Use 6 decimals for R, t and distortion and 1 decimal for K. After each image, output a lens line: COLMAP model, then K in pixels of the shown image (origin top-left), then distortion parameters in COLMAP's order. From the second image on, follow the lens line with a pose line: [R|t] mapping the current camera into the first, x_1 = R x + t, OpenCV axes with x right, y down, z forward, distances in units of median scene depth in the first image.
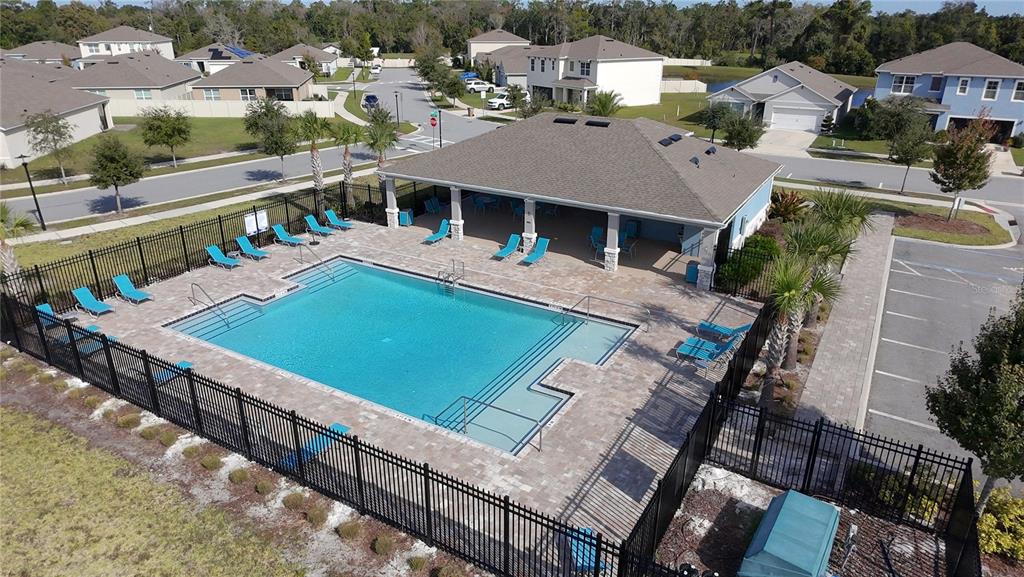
lens RADIAL K [[658.4, 0, 514.0], [0, 658.4, 288.5], [0, 0, 1]] dist [0.001621, -0.002502]
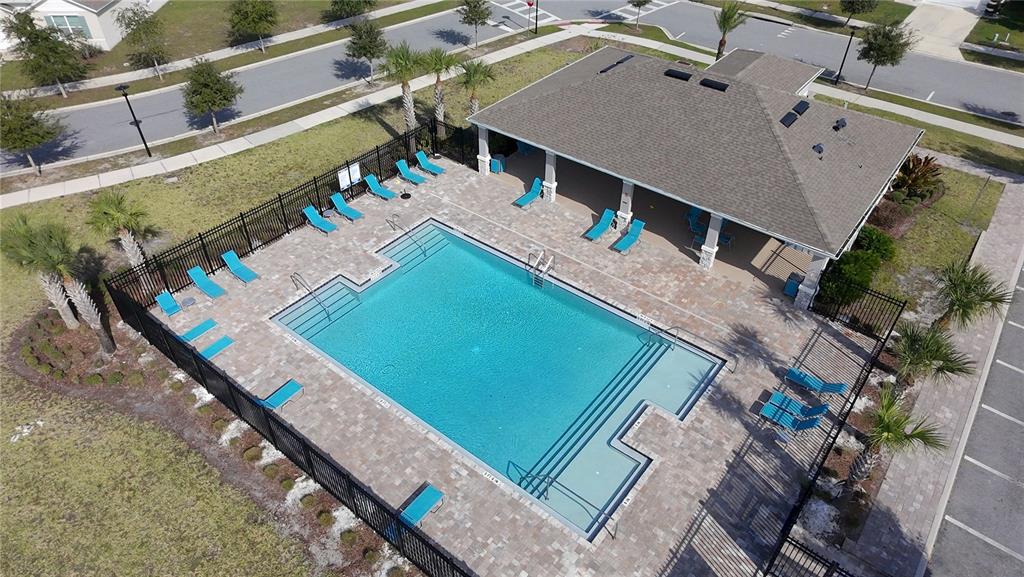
lens RADIAL K [[658.0, 0, 515.0], [0, 658.0, 290.6], [0, 0, 1]] dist [0.004246, -0.000234]
pose [[0.990748, 0.088112, -0.103217, -0.027775], [-0.052944, 0.951248, 0.303848, -0.277345], [0.124958, -0.295572, 0.947113, 0.041009]]
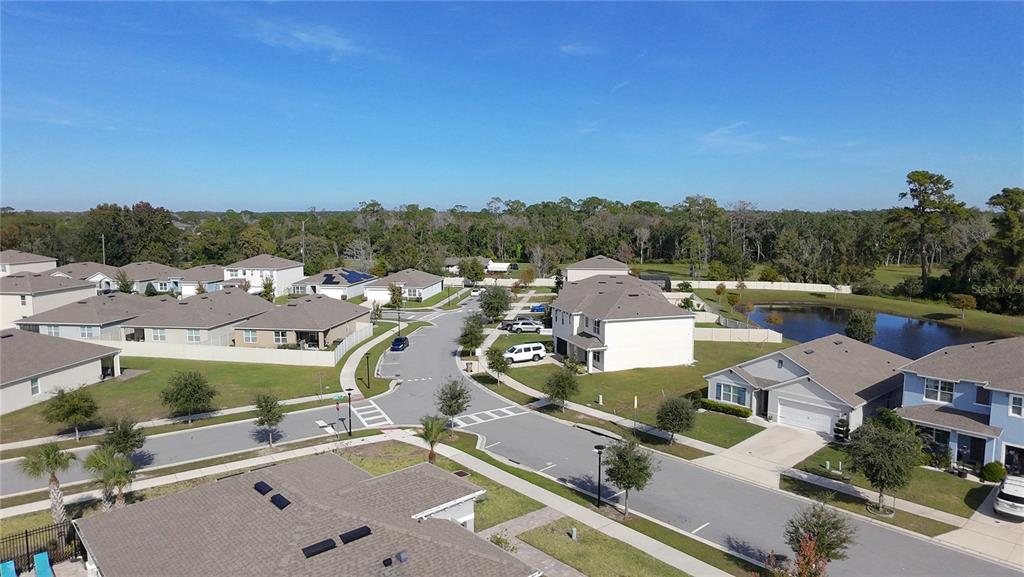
lens RADIAL K [[658.0, 0, 515.0], [0, 658.0, 290.6], [0, 0, 1]] dist [0.004246, -0.000234]
pose [[0.955202, 0.028107, -0.294618, 0.734766], [-0.106635, 0.961303, -0.254020, -0.373548], [0.276077, 0.274056, 0.921235, 0.294341]]
